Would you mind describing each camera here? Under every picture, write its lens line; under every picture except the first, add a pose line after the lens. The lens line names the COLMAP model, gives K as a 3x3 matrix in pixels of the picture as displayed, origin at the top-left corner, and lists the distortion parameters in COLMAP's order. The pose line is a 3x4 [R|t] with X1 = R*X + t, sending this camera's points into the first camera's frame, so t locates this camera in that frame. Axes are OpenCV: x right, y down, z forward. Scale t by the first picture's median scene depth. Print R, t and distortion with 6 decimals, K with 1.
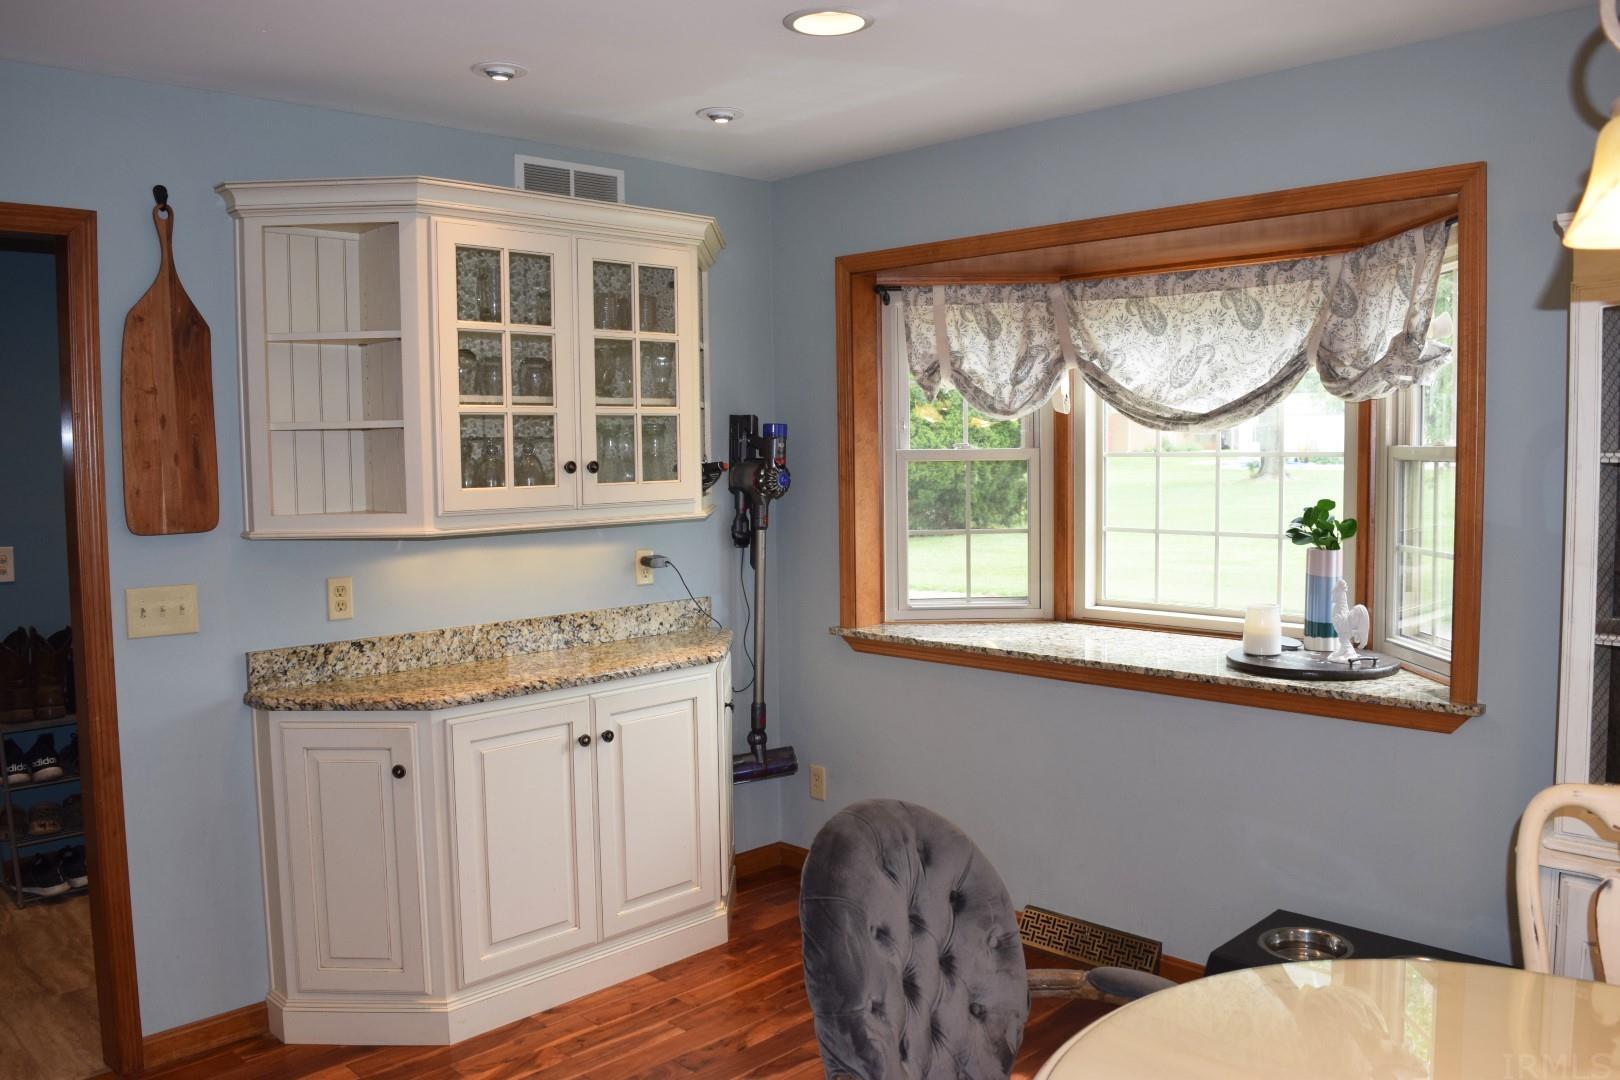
lens RADIAL K [[1290.5, 0, 810.0], [0, 1290.5, 540.0], [0, 0, 1]] dist [-0.067915, -0.001434]
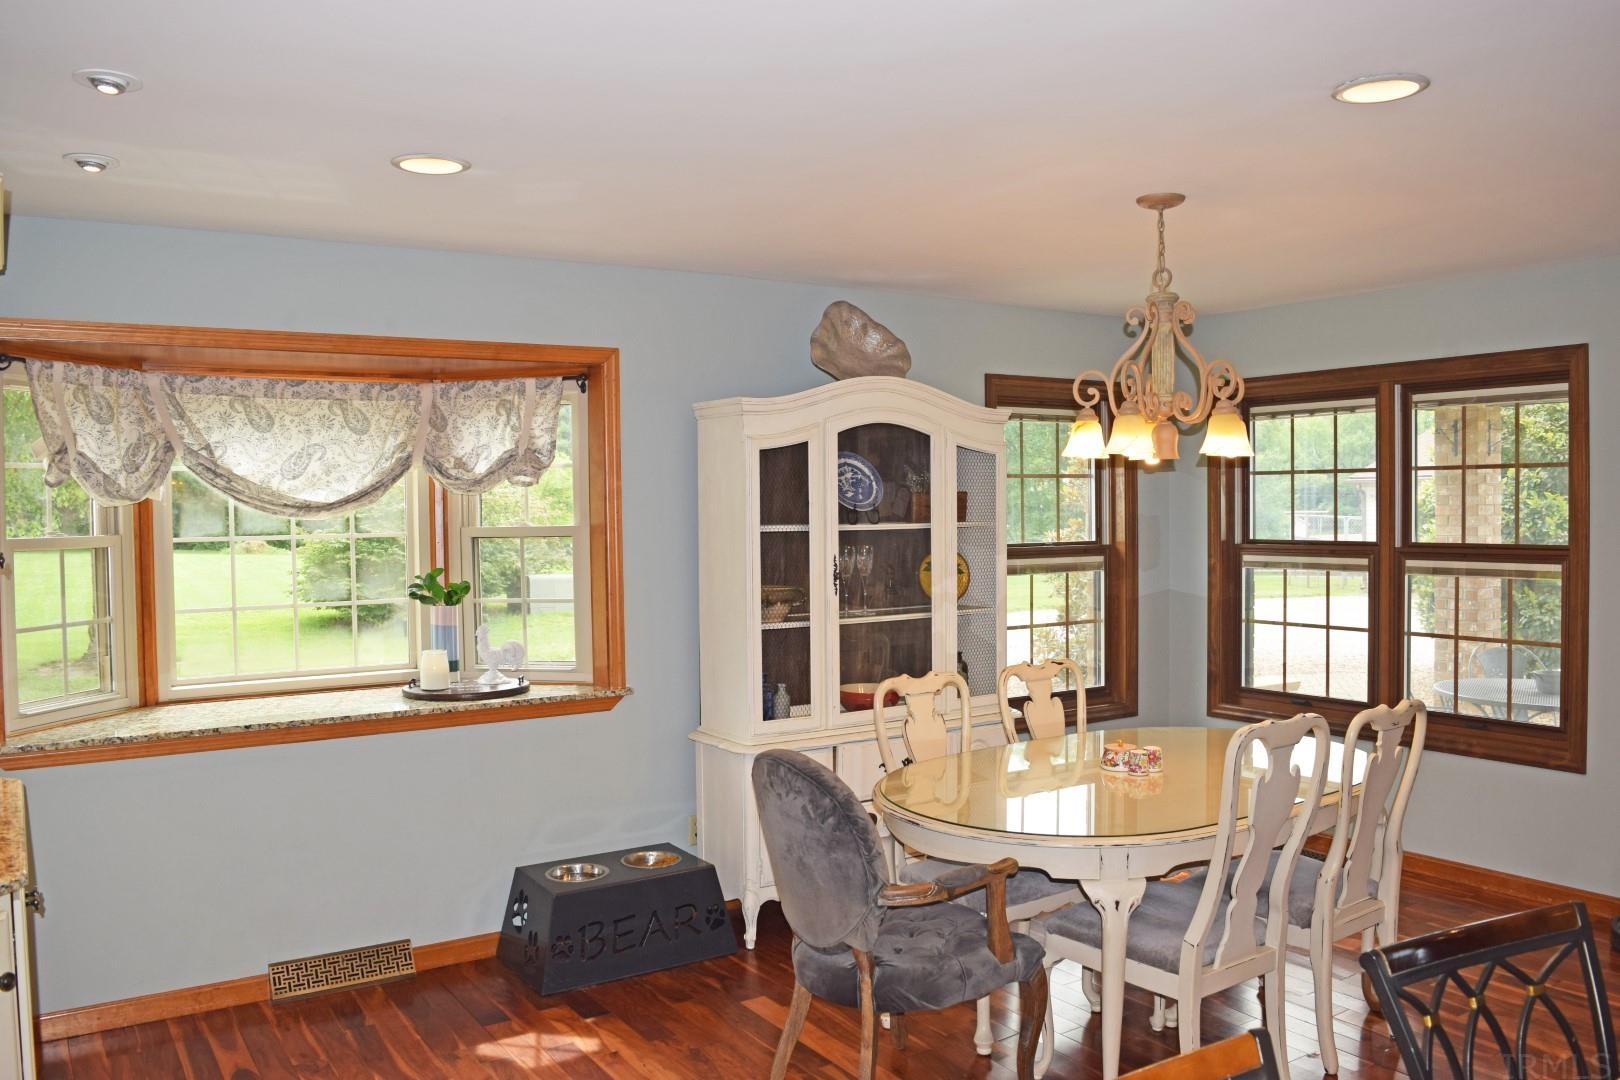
lens RADIAL K [[1290.5, 0, 810.0], [0, 1290.5, 540.0], [0, 0, 1]] dist [-0.067915, -0.001434]
pose [[0.217039, -0.014079, 0.976061, -0.745030], [0.085314, 0.996344, -0.004599, -0.020440], [-0.972428, 0.084269, 0.217446, 0.311591]]
